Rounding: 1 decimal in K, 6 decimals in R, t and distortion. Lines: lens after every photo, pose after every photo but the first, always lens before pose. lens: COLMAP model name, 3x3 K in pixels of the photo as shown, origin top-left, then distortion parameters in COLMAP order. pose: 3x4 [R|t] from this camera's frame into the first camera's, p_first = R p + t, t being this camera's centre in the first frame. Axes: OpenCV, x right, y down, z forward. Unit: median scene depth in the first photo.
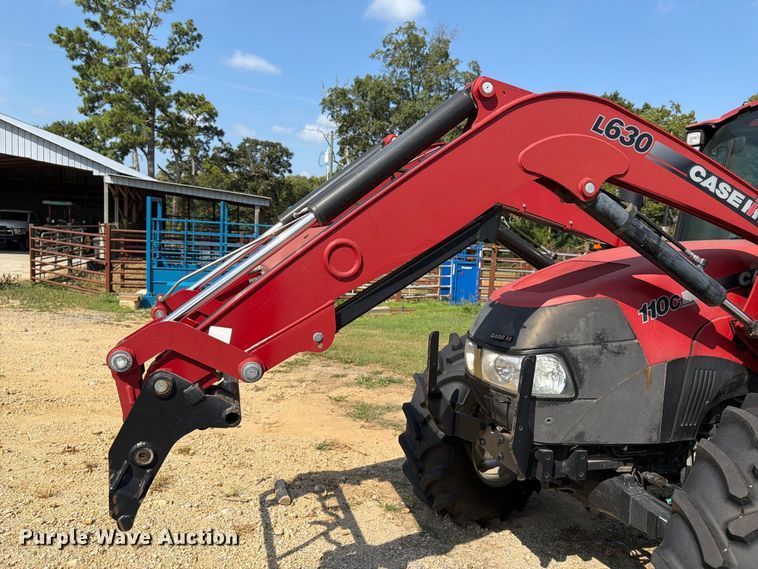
lens RADIAL K [[532.9, 0, 380.5], [0, 532.9, 287.7], [0, 0, 1]] dist [0.062516, -0.078247]
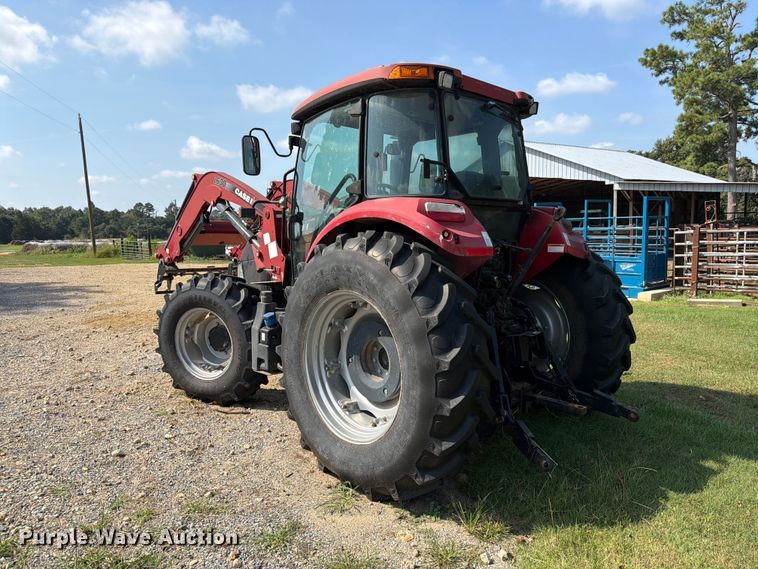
lens RADIAL K [[520.2, 0, 379.7], [0, 520.2, 302.1], [0, 0, 1]] dist [0.065767, -0.065061]
pose [[0.452361, 0.066246, -0.889371, 2.175266], [-0.048644, 0.997586, 0.049564, 0.111272], [0.890507, 0.020842, 0.454491, 0.323833]]
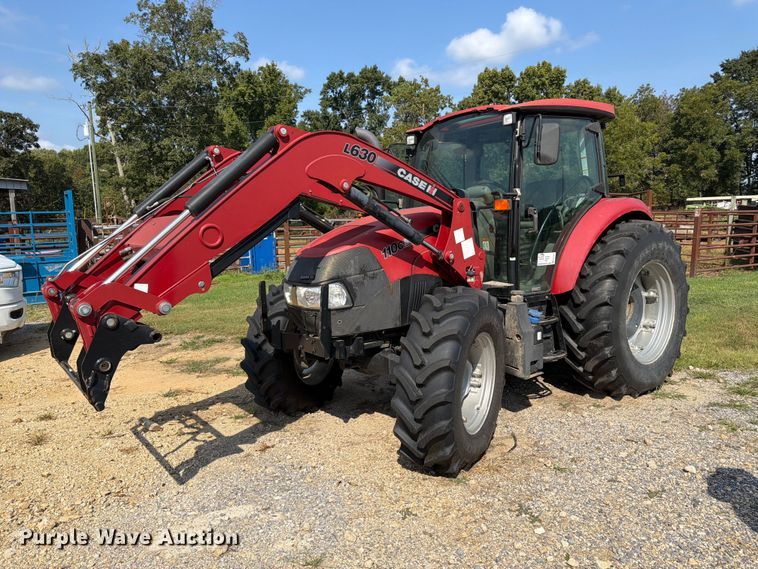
lens RADIAL K [[532.9, 0, 380.5], [0, 532.9, 287.7], [0, 0, 1]] dist [0.062516, -0.078247]
pose [[0.921629, -0.123197, 0.367999, -0.128290], [0.102478, 0.991873, 0.075405, 0.020330], [-0.374298, -0.031783, 0.926764, -0.446708]]
